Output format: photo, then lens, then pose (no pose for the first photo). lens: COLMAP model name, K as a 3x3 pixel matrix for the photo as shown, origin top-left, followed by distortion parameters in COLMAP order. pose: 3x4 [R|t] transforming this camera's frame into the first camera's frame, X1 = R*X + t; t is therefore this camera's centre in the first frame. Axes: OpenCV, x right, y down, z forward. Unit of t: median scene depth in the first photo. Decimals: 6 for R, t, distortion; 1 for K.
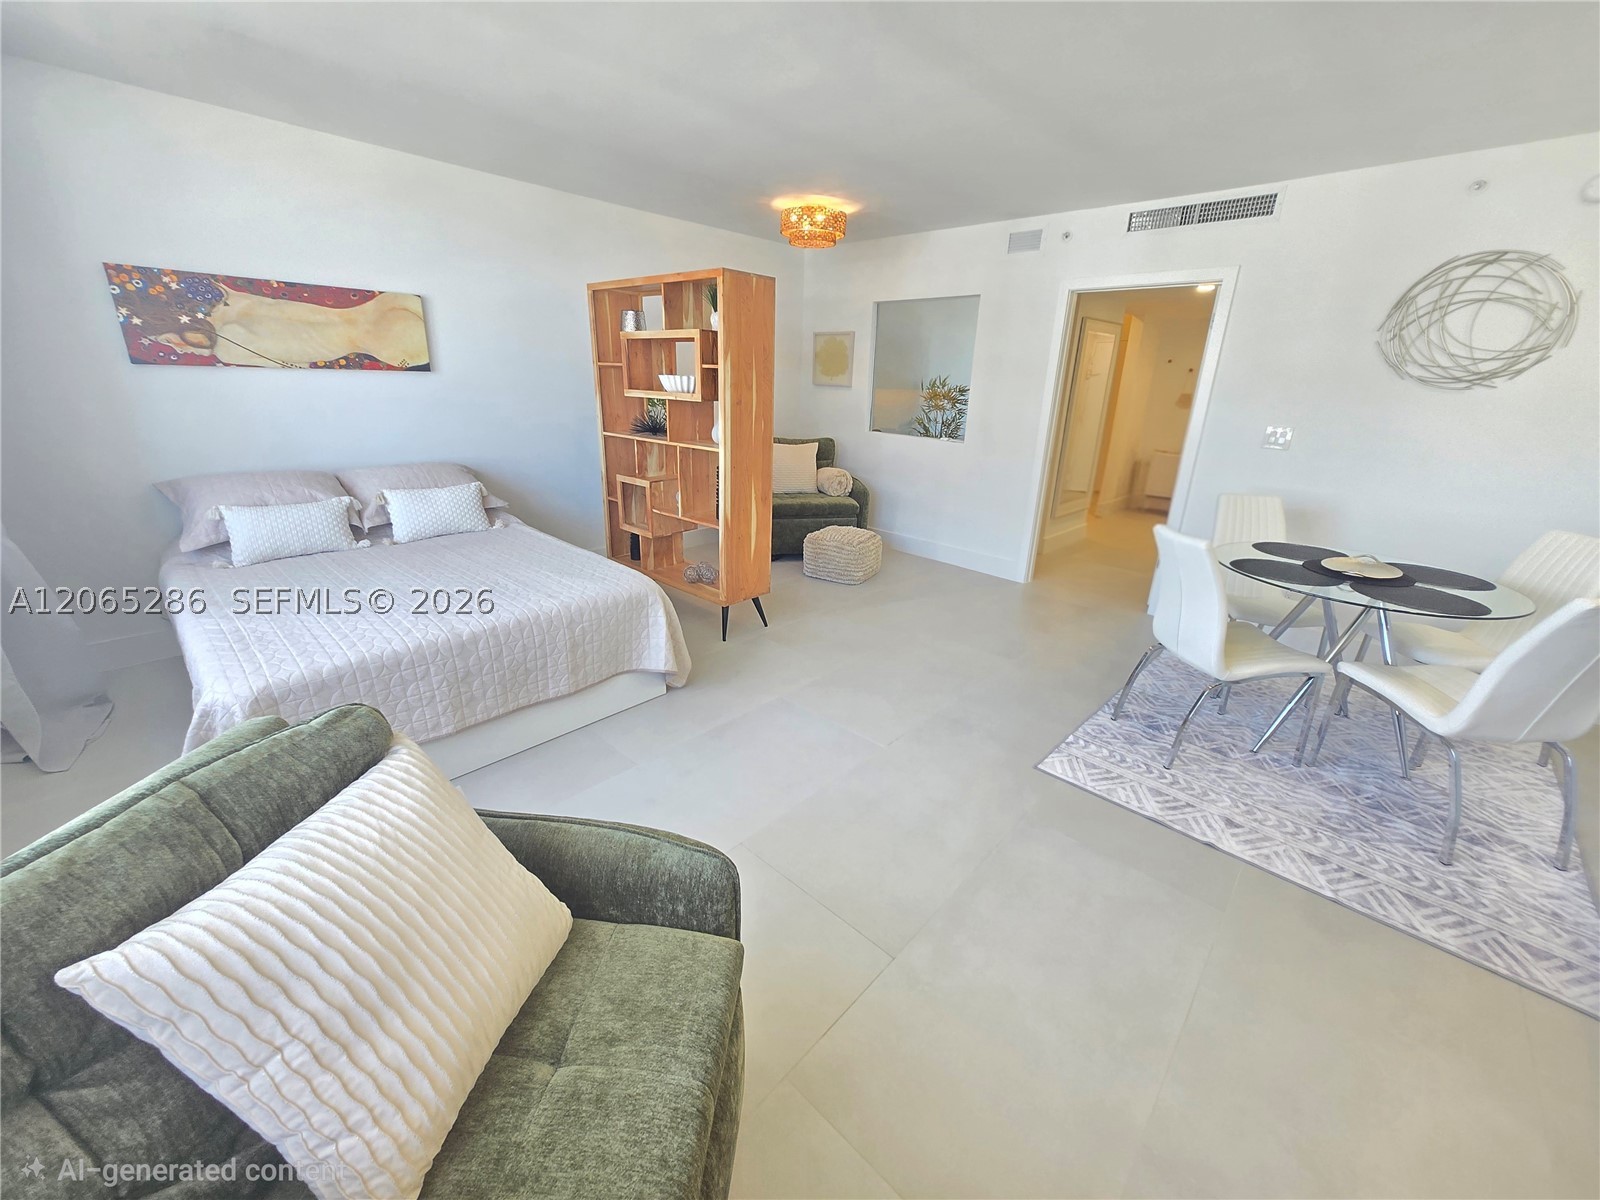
lens RADIAL K [[625.3, 0, 803.4], [0, 625.3, 582.8], [0, 0, 1]] dist [0.008431, -0.004444]
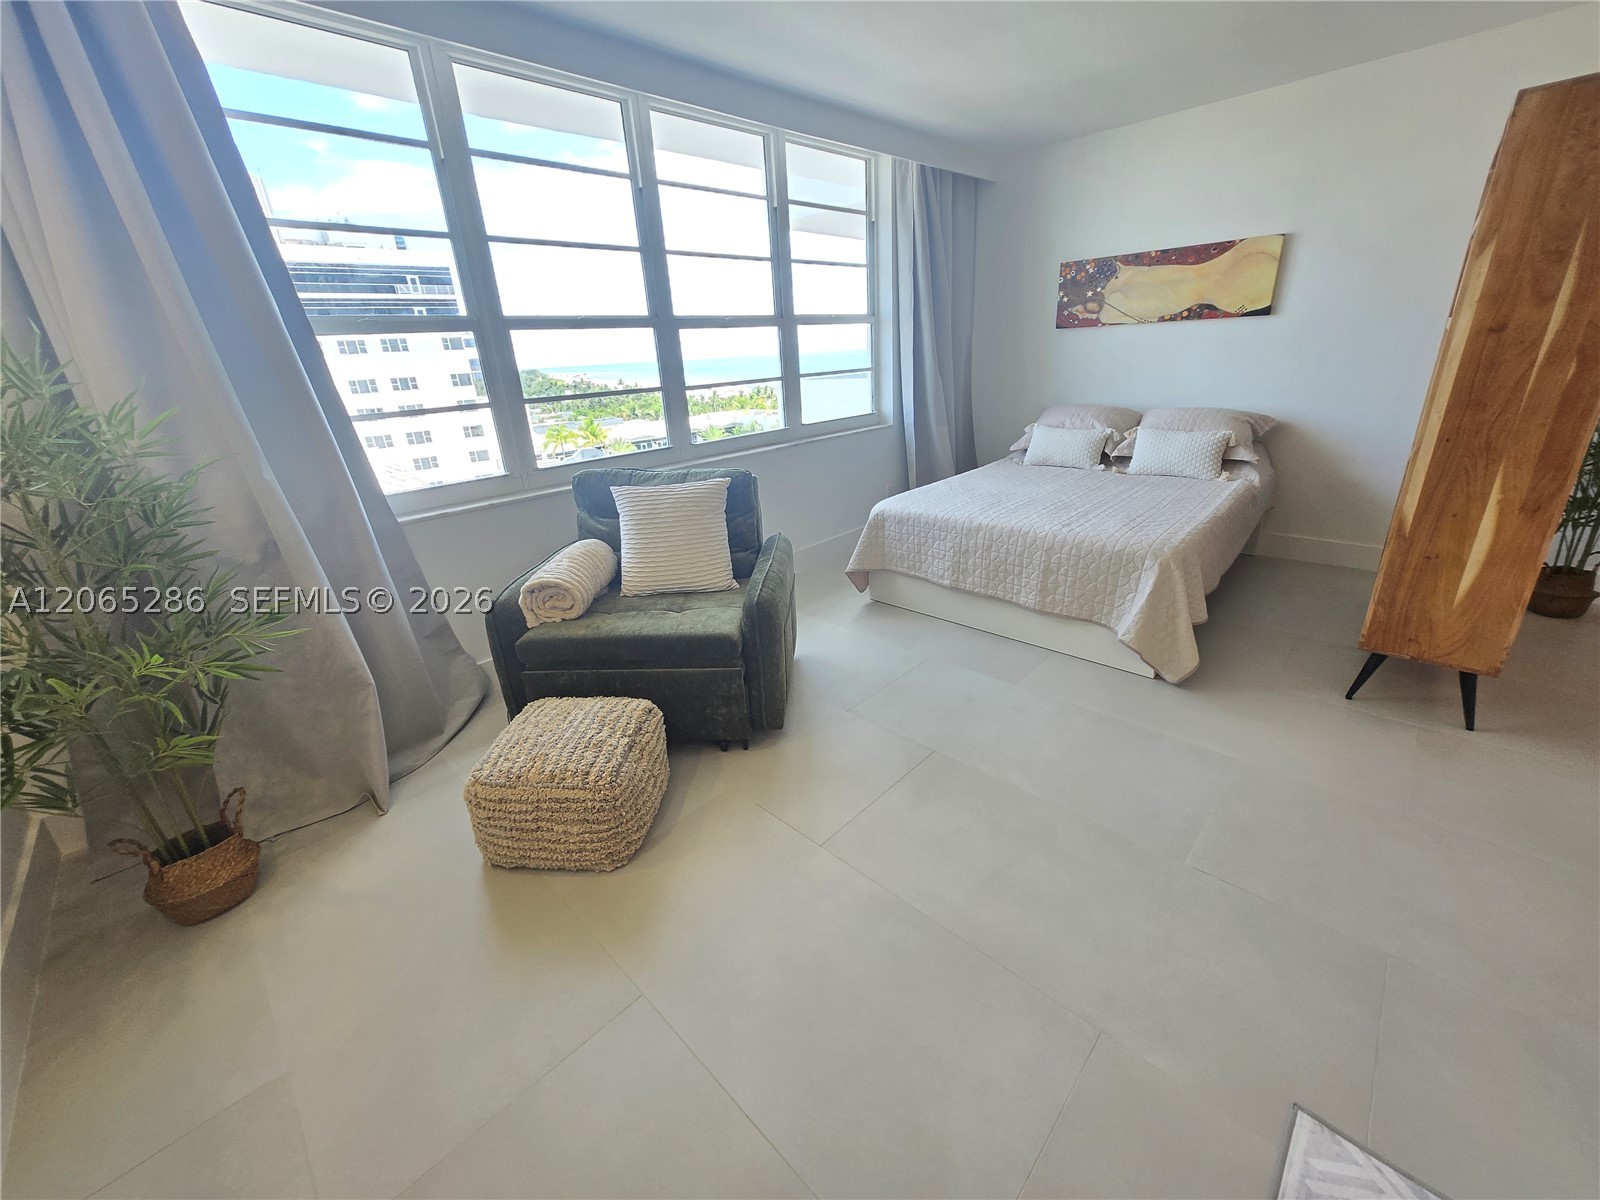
lens RADIAL K [[625.3, 0, 803.4], [0, 625.3, 582.8], [0, 0, 1]] dist [0.008431, -0.004444]
pose [[-0.025402, 0.320559, -0.946888, 0.562350], [-0.263254, 0.911616, 0.315680, -0.091811], [0.964392, 0.257291, 0.061232, 0.423338]]
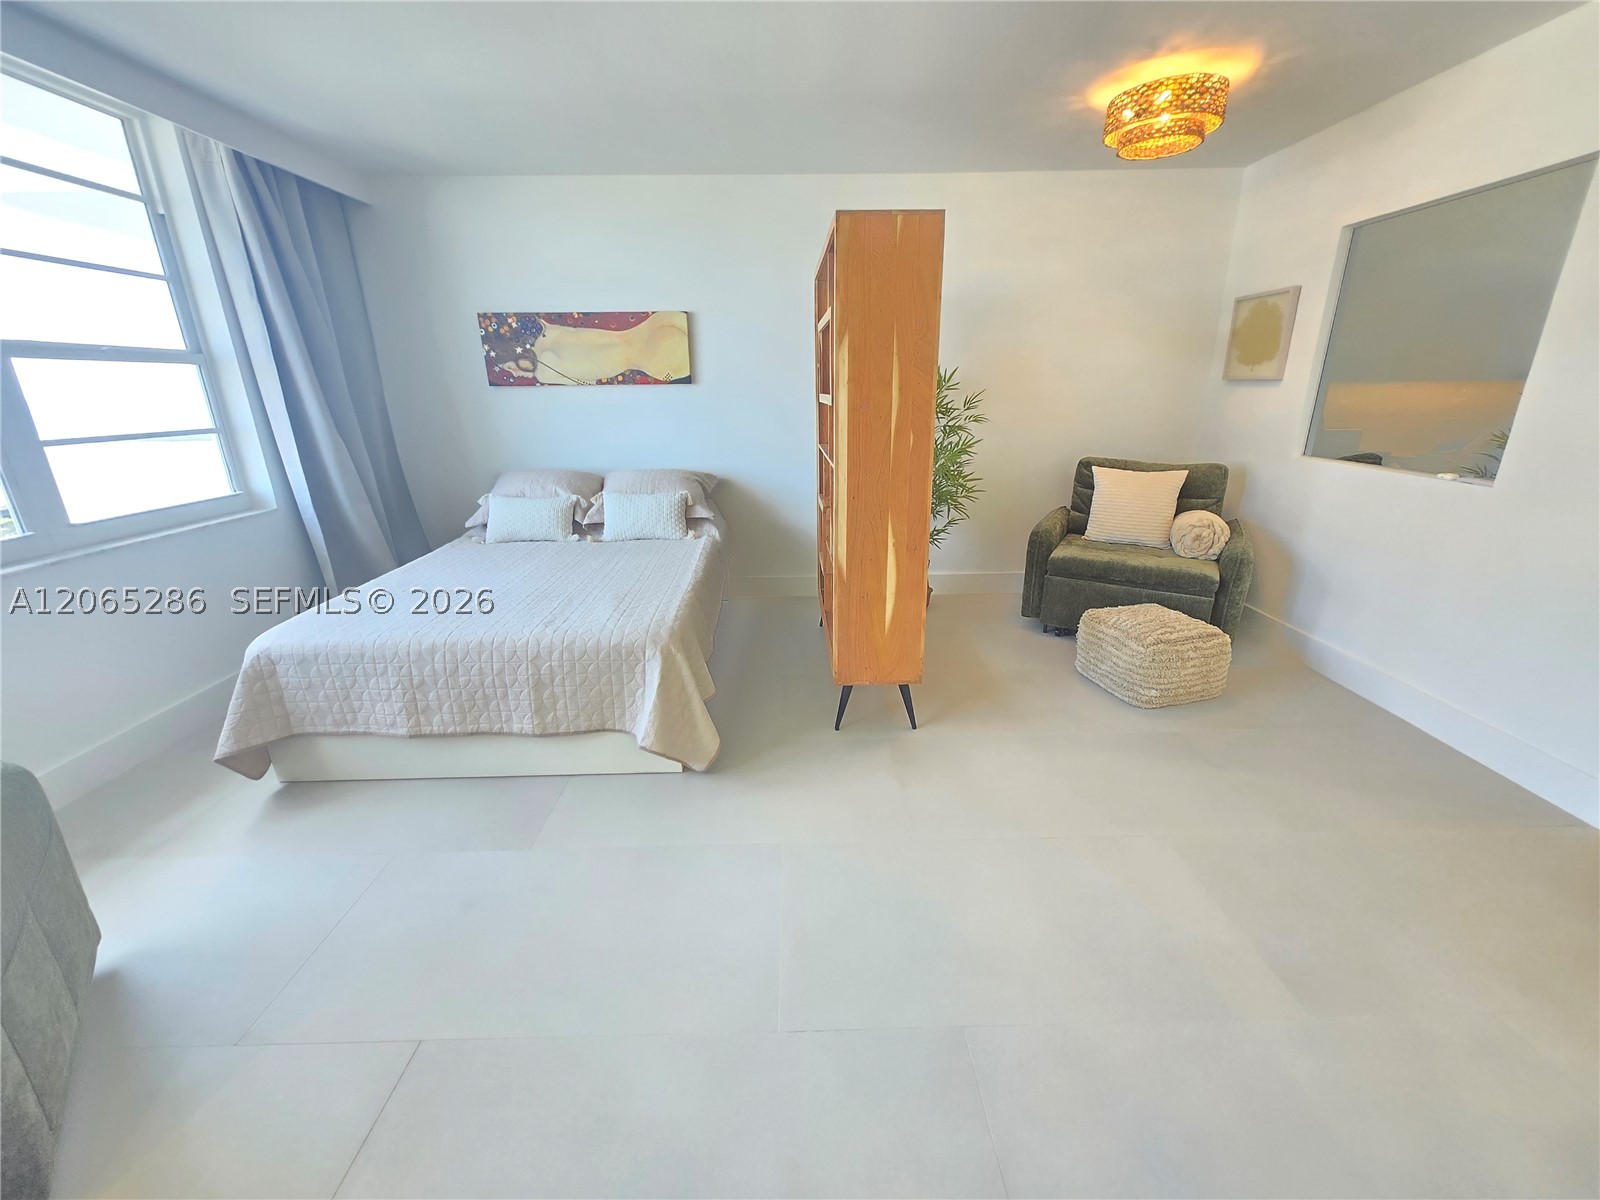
lens RADIAL K [[625.3, 0, 803.4], [0, 625.3, 582.8], [0, 0, 1]] dist [0.008431, -0.004444]
pose [[0.690460, 0.178079, -0.701108, 0.386677], [-0.193519, 0.979370, 0.058176, -0.129985], [0.697004, 0.095510, 0.710678, 0.502498]]
